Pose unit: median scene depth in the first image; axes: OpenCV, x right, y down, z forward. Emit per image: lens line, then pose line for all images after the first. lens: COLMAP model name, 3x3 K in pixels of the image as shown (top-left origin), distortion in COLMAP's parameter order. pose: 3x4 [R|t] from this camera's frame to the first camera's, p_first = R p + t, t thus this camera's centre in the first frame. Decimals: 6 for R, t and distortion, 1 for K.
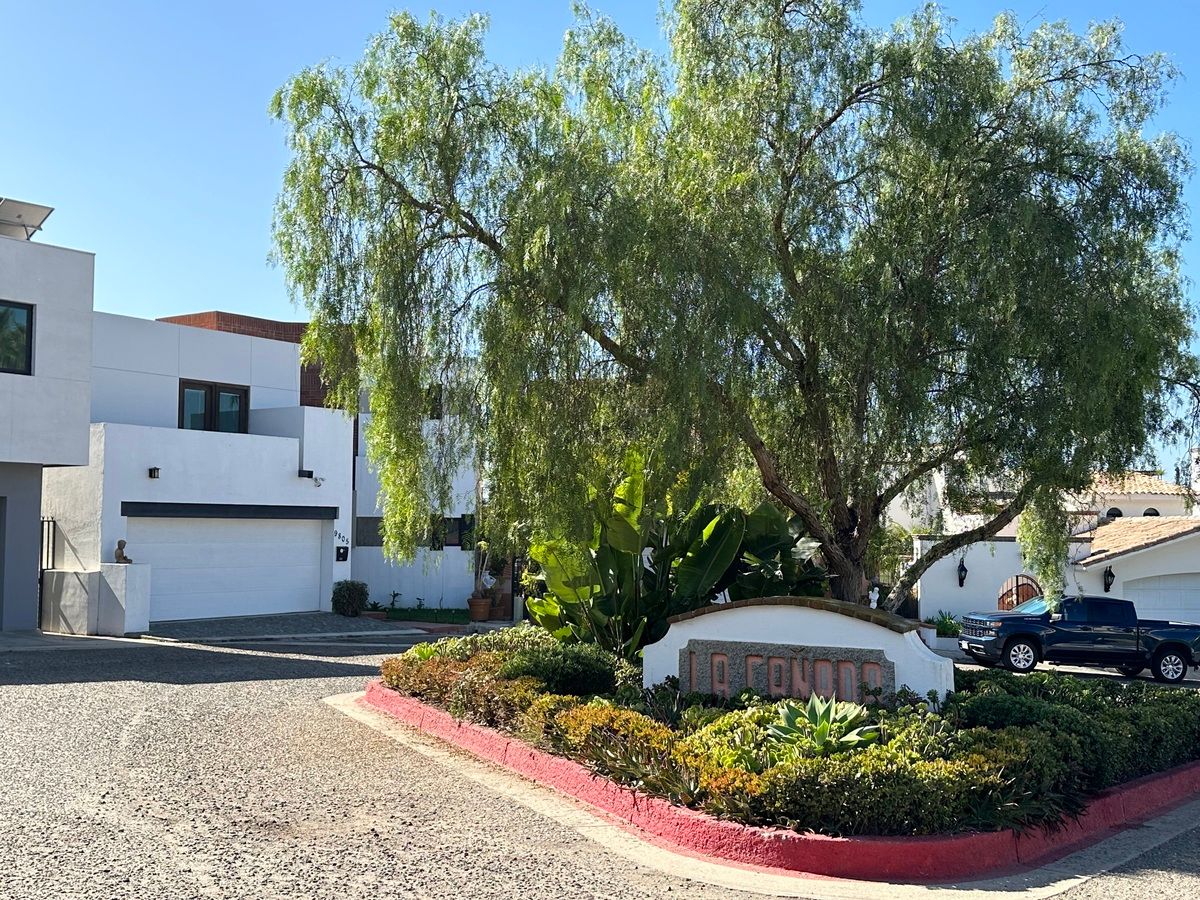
lens RADIAL K [[1345.2, 0, 601.6], [0, 1345.2, 448.7], [0, 0, 1]] dist [0.097548, 0.000000]
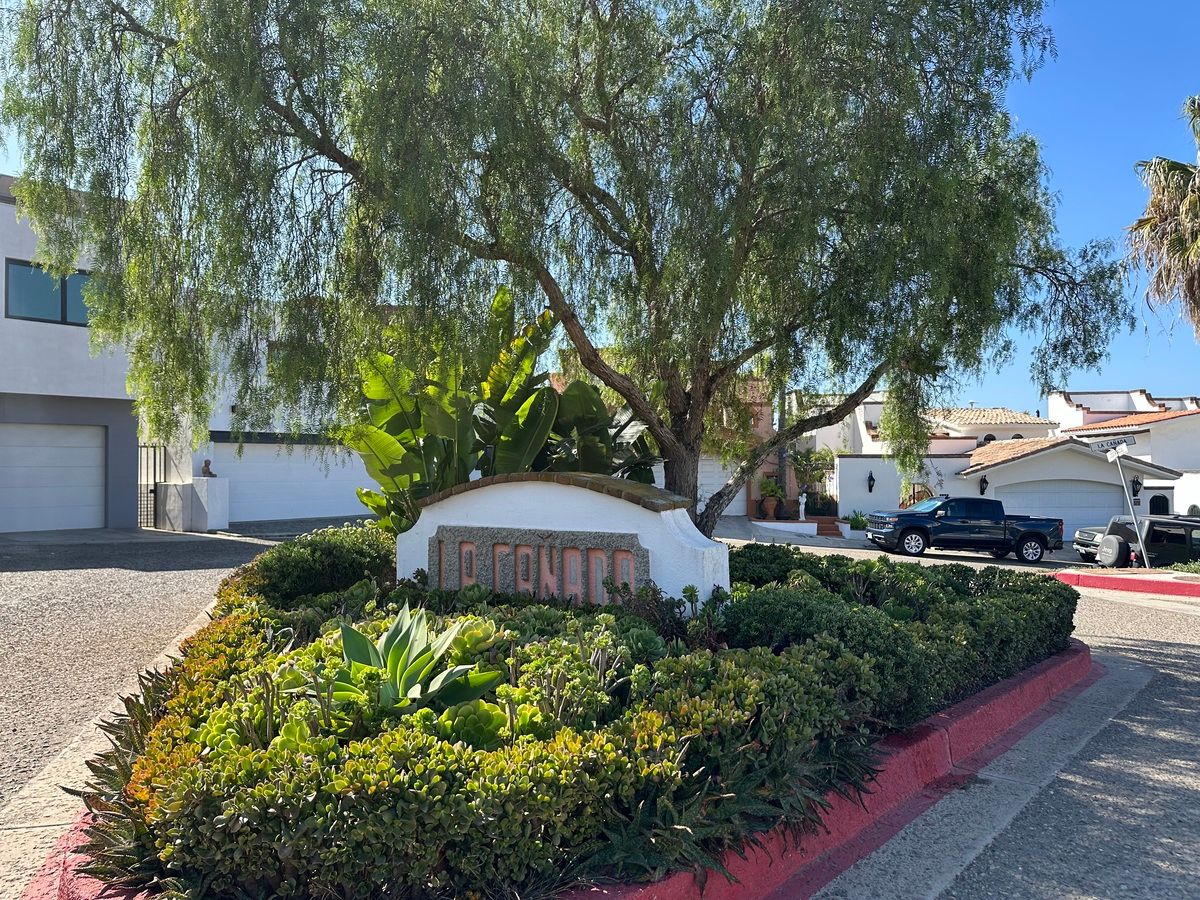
lens RADIAL K [[843.8, 0, 602.4], [0, 843.8, 444.9], [0, 0, 1]] dist [0.061036, -0.023987]
pose [[0.997207, -0.014575, -0.073253, 0.169330], [0.016977, 0.999335, 0.032275, 0.062257], [0.072734, -0.033428, 0.996791, 0.395207]]
